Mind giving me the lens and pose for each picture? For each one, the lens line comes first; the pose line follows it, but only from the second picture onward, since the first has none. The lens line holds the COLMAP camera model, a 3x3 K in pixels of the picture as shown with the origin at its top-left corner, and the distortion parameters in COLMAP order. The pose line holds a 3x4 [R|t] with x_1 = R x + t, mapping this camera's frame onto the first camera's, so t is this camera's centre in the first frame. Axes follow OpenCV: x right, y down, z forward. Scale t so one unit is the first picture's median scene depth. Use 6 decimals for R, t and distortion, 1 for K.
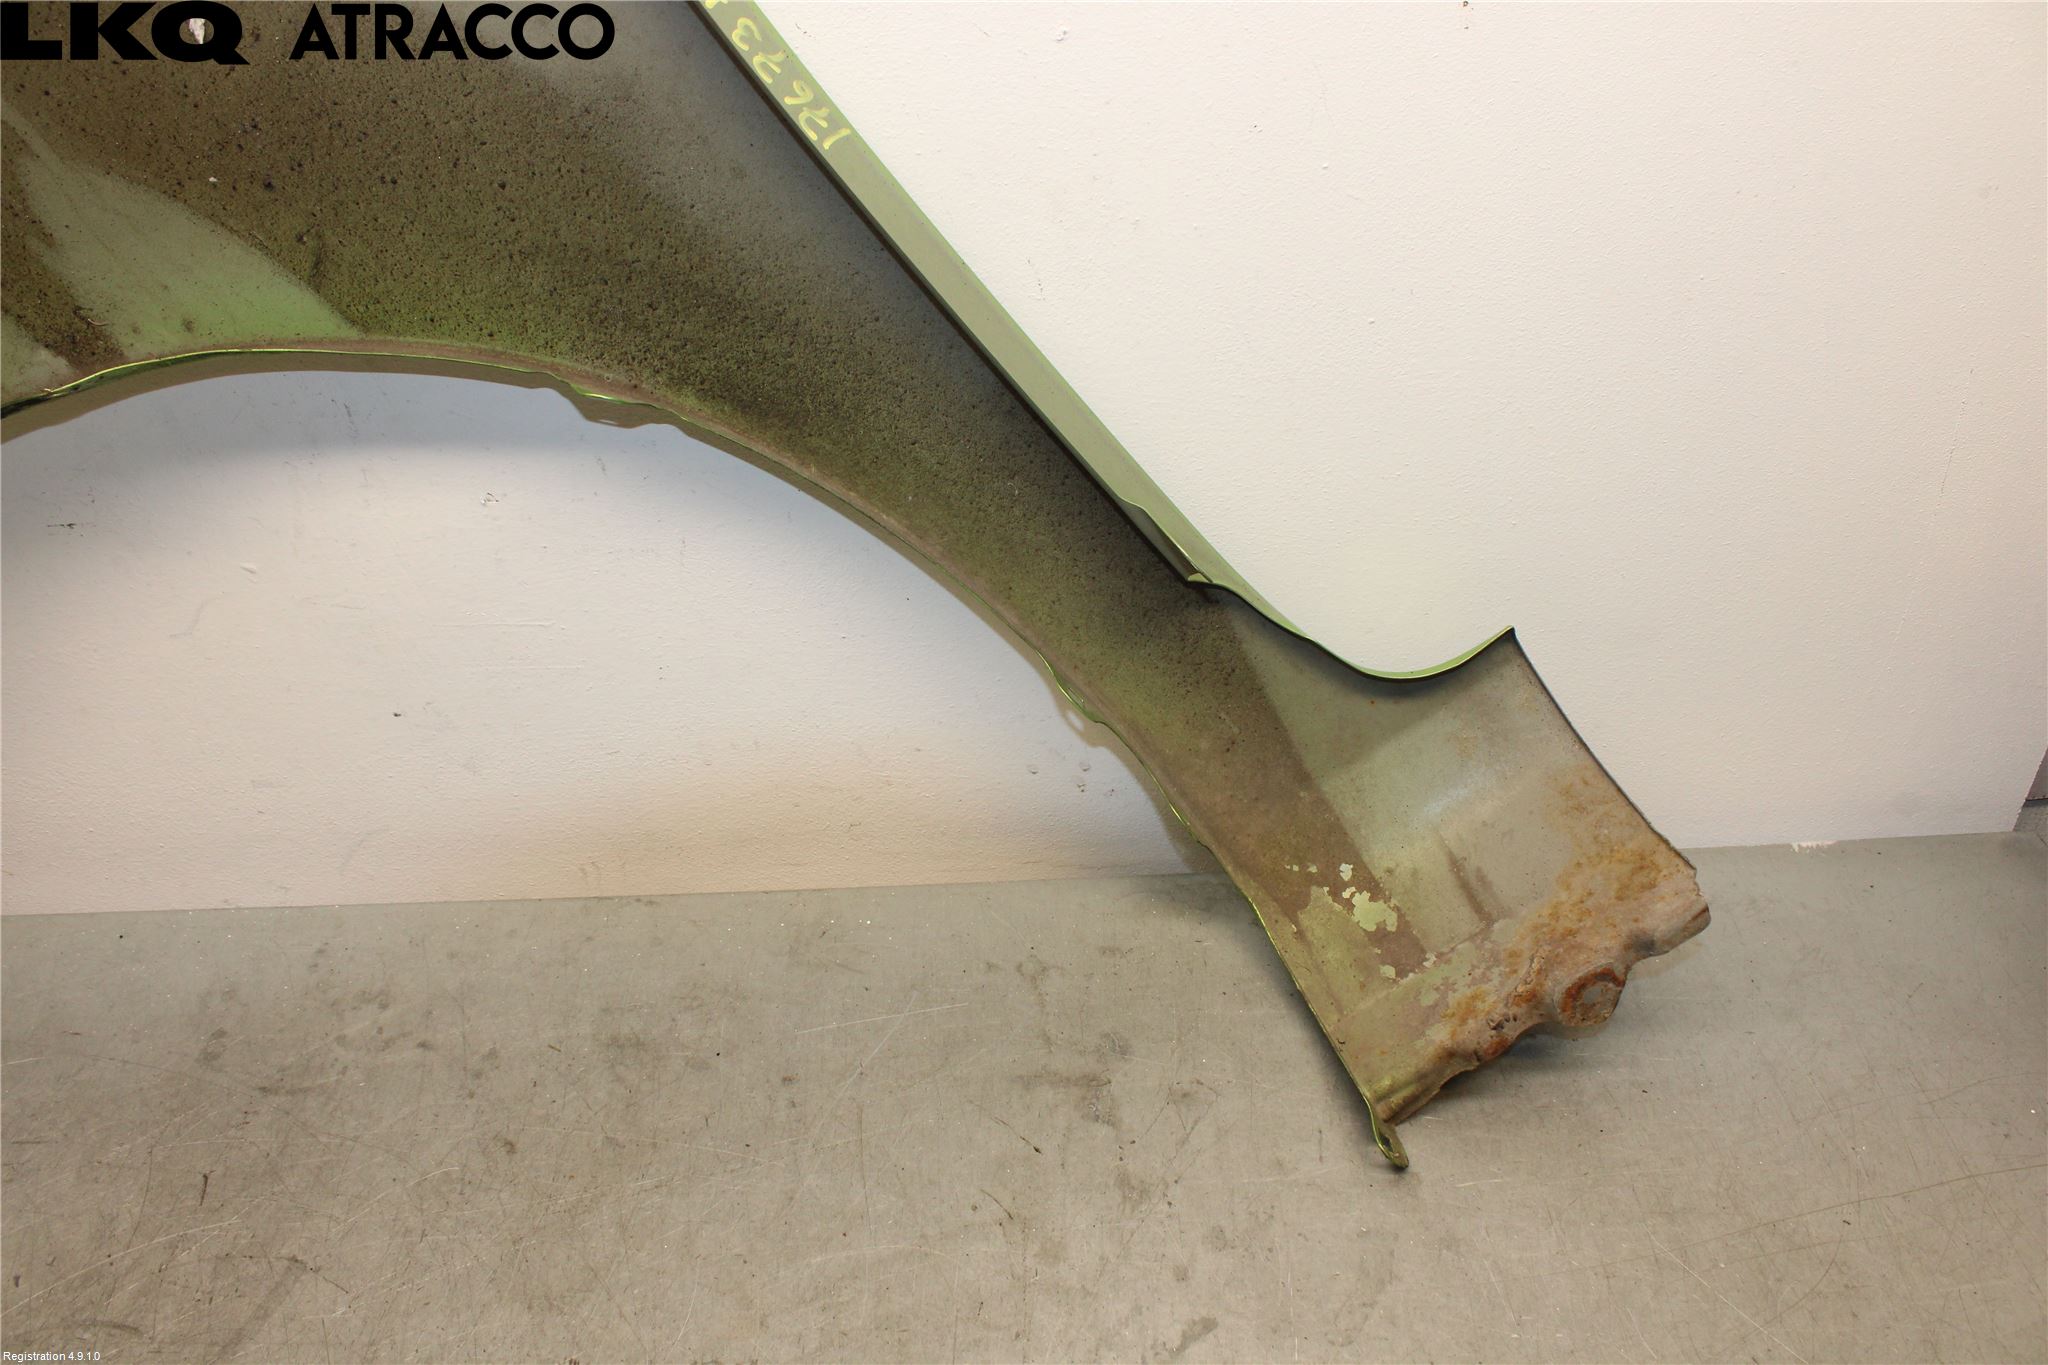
lens RADIAL K [[1708.5, 0, 1024.0], [0, 1708.5, 682.5], [0, 0, 1]] dist [-0.171517, 0.148317]
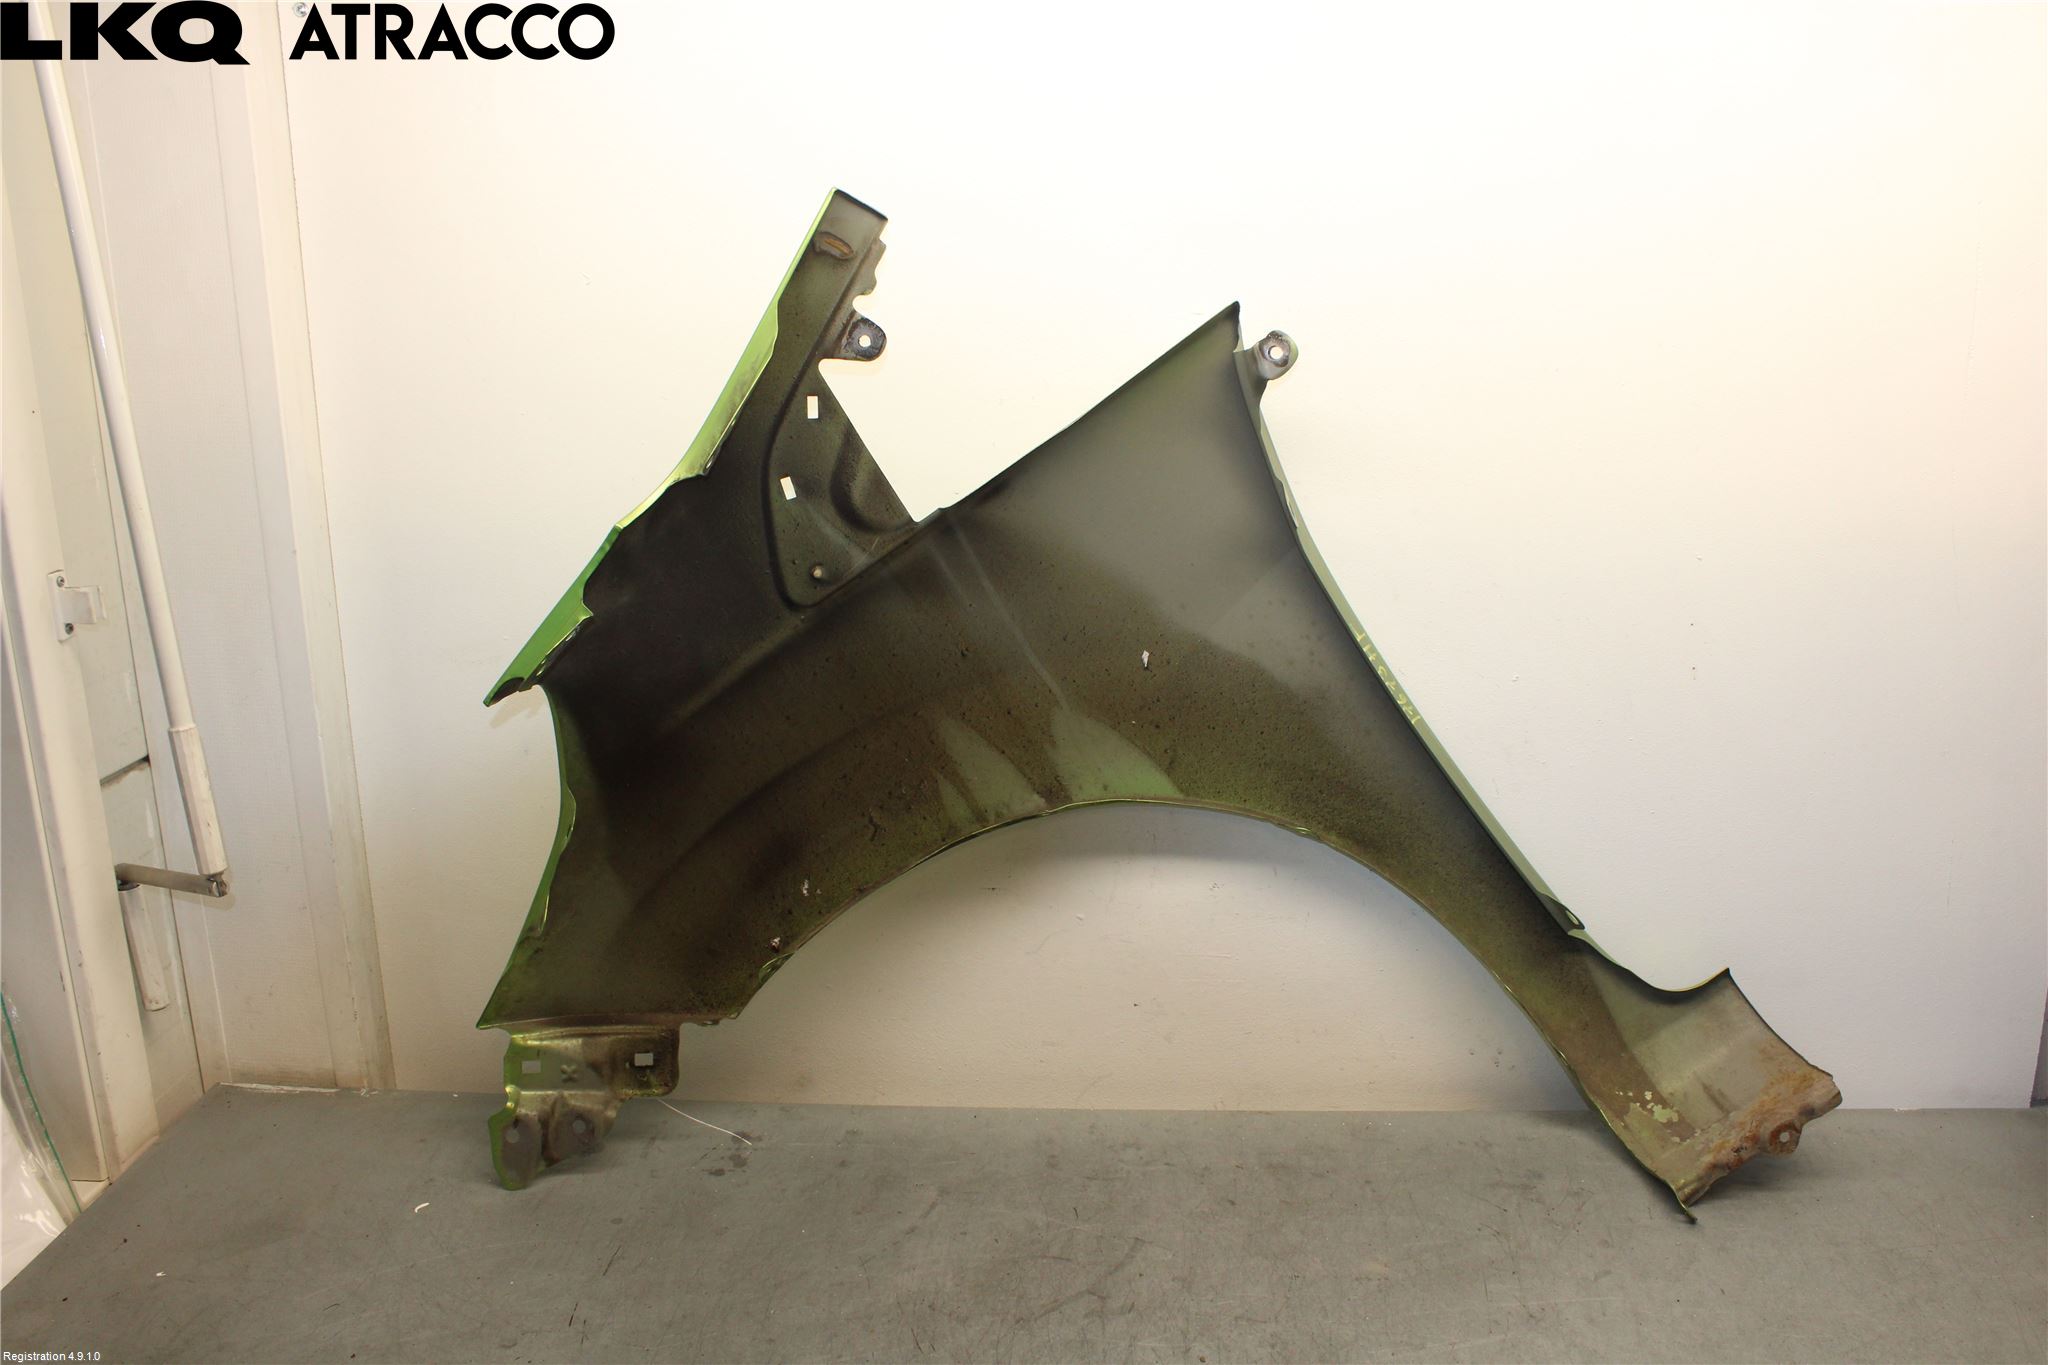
lens RADIAL K [[1708.5, 0, 1024.0], [0, 1708.5, 682.5], [0, 0, 1]] dist [-0.171517, 0.148317]
pose [[0.995315, 0.030543, -0.091729, -0.396849], [-0.061782, 0.930724, -0.360467, 0.444905], [0.074365, 0.364446, 0.928251, -1.078353]]
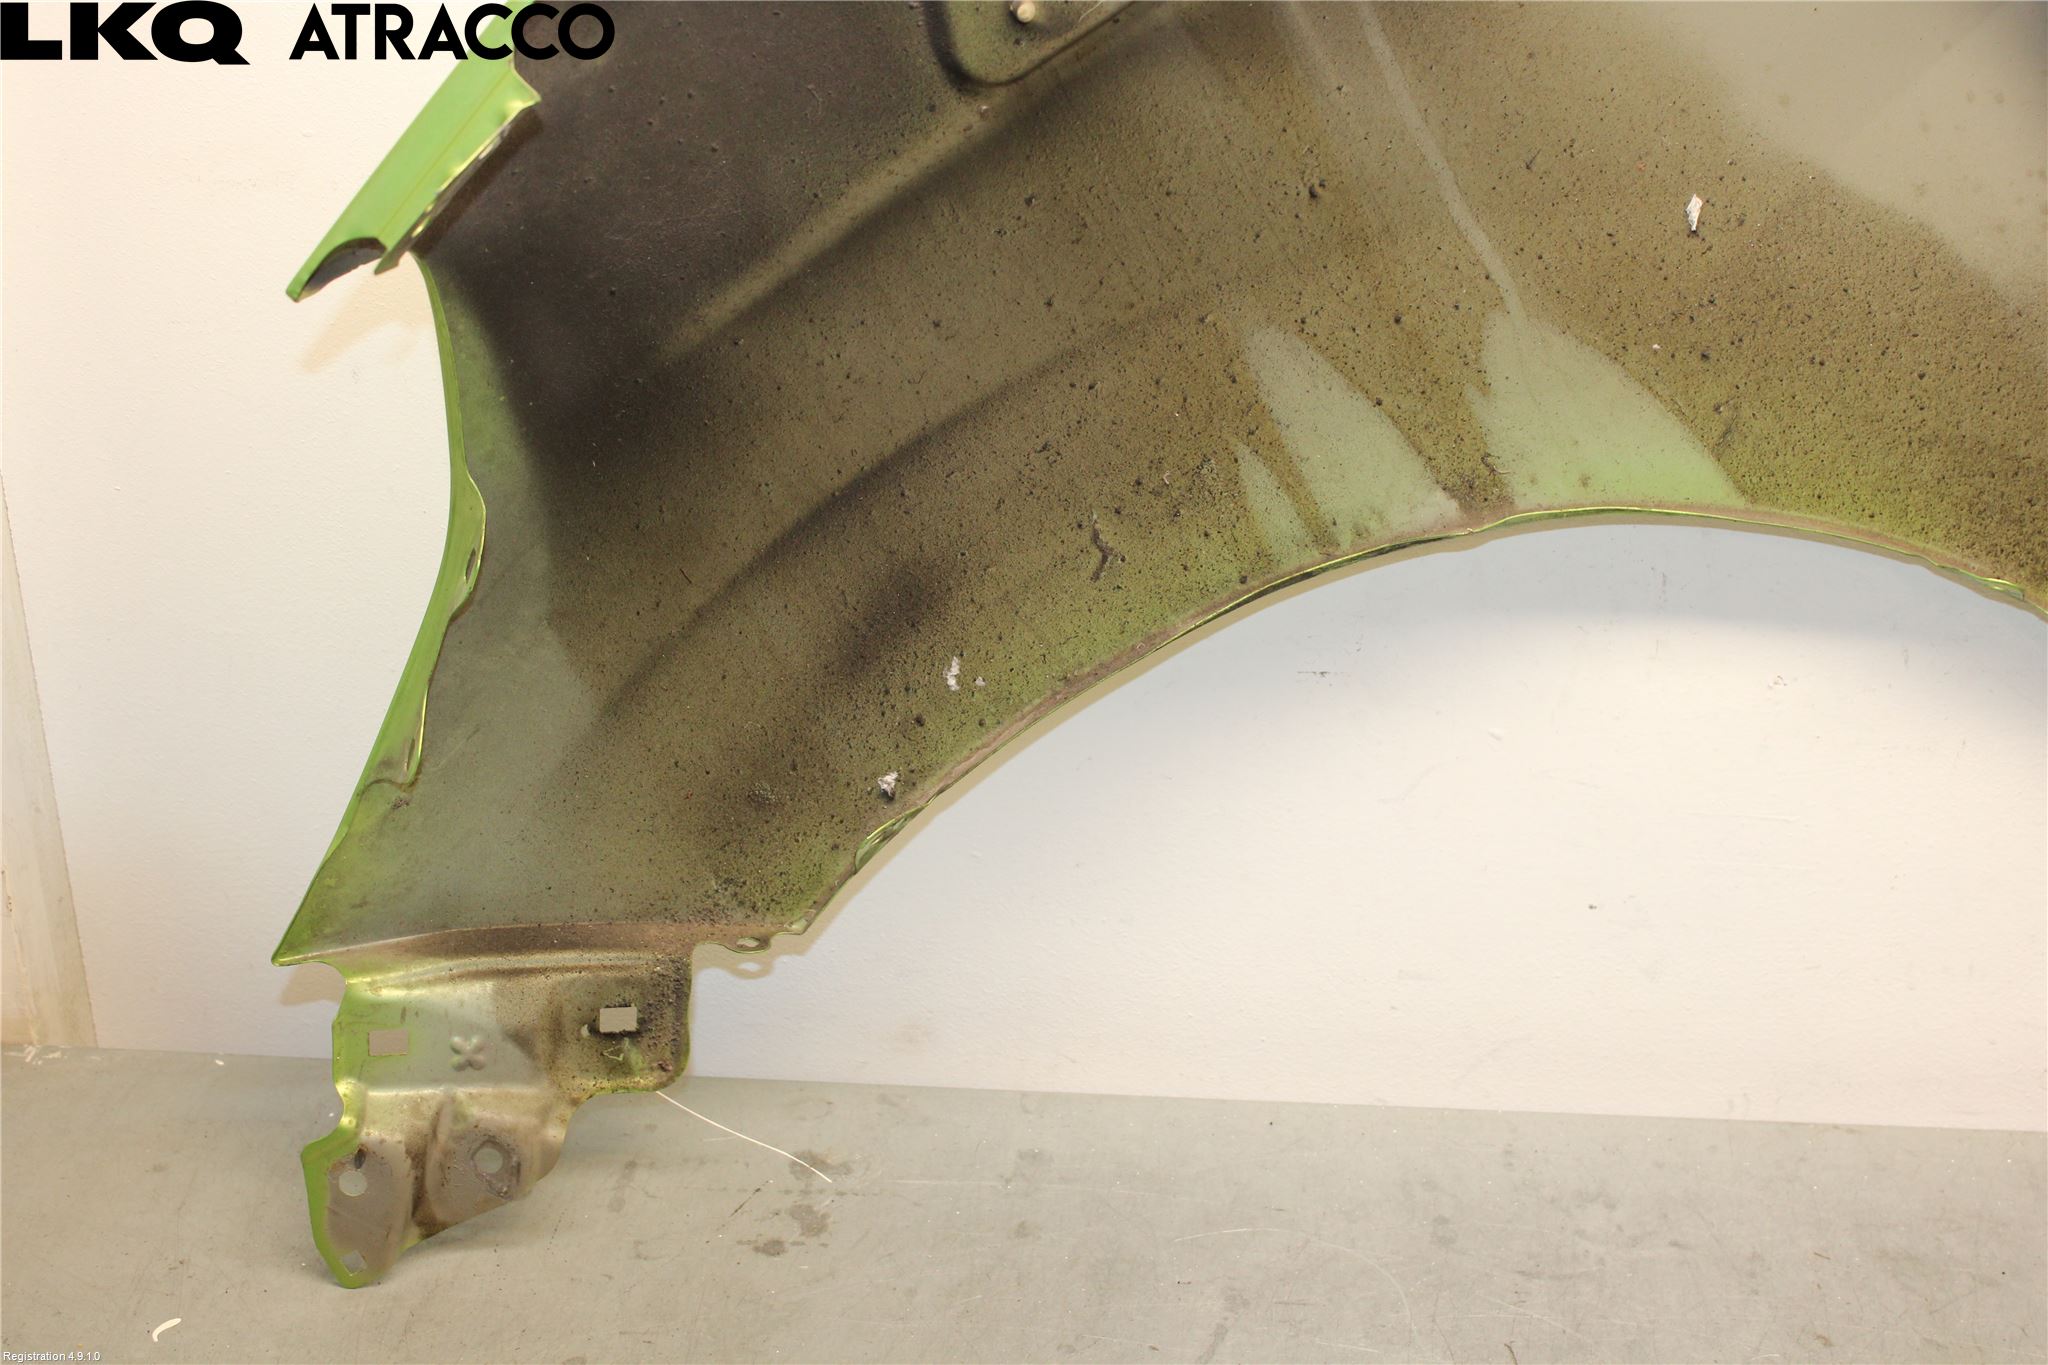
lens RADIAL K [[2683.5, 0, 1024.0], [0, 2683.5, 682.5], [0, 0, 1]] dist [-0.059753, 0.055170]
pose [[0.993949, 0.069609, -0.084965, -0.676652], [-0.083772, 0.980726, -0.176519, 0.221565], [0.071040, 0.182568, 0.980623, -0.616596]]
